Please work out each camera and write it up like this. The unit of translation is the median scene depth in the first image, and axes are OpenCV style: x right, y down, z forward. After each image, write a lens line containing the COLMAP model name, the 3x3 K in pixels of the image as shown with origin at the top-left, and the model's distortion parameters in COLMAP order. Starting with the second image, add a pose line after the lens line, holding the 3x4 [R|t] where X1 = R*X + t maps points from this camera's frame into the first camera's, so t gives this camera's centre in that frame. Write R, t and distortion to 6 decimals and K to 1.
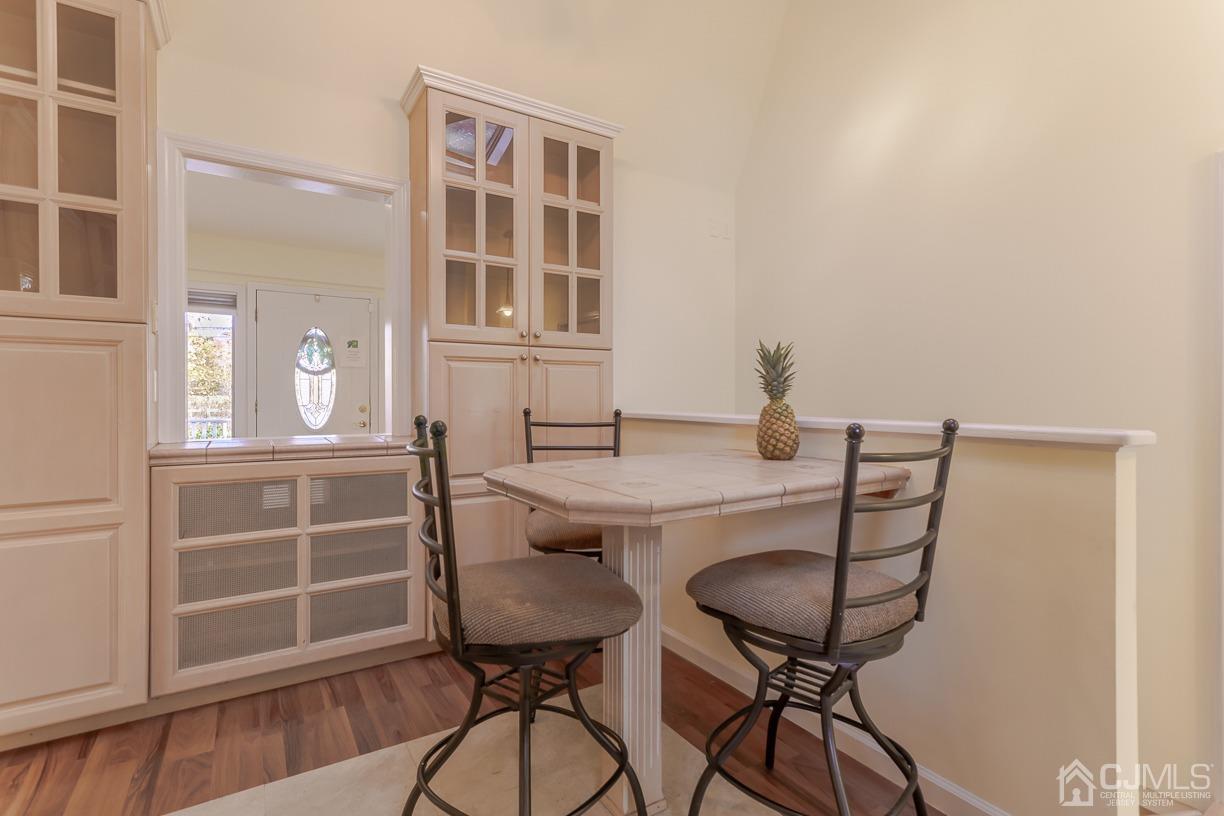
lens RADIAL K [[583.4, 0, 605.2], [0, 583.4, 389.7], [0, 0, 1]] dist [0.003103, 0.000838]
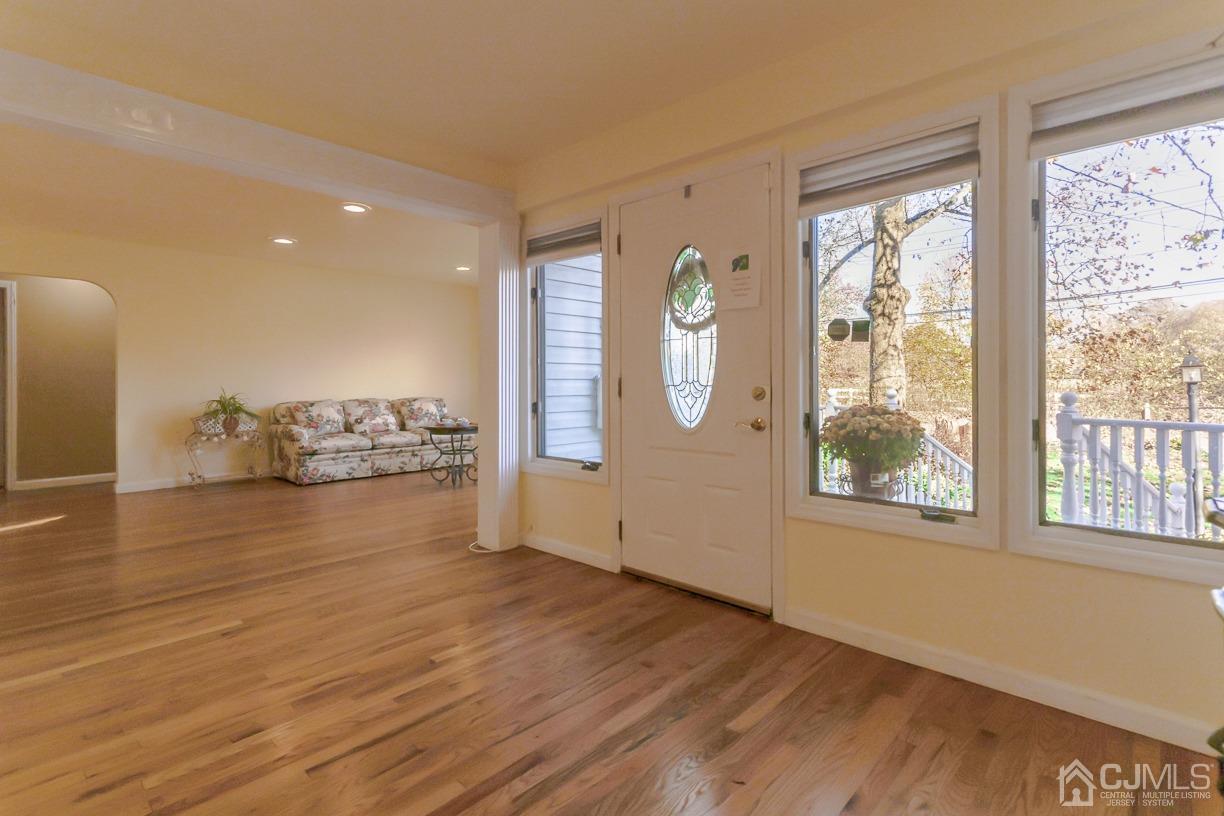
lens RADIAL K [[574.5, 0, 611.8], [0, 574.5, 384.9], [0, 0, 1]] dist [0.002617, 0.000409]
pose [[0.279156, -0.001689, -0.960244, 0.010799], [0.011770, 0.999929, 0.001663, 0.024380], [0.960174, -0.011766, 0.279156, 0.773373]]
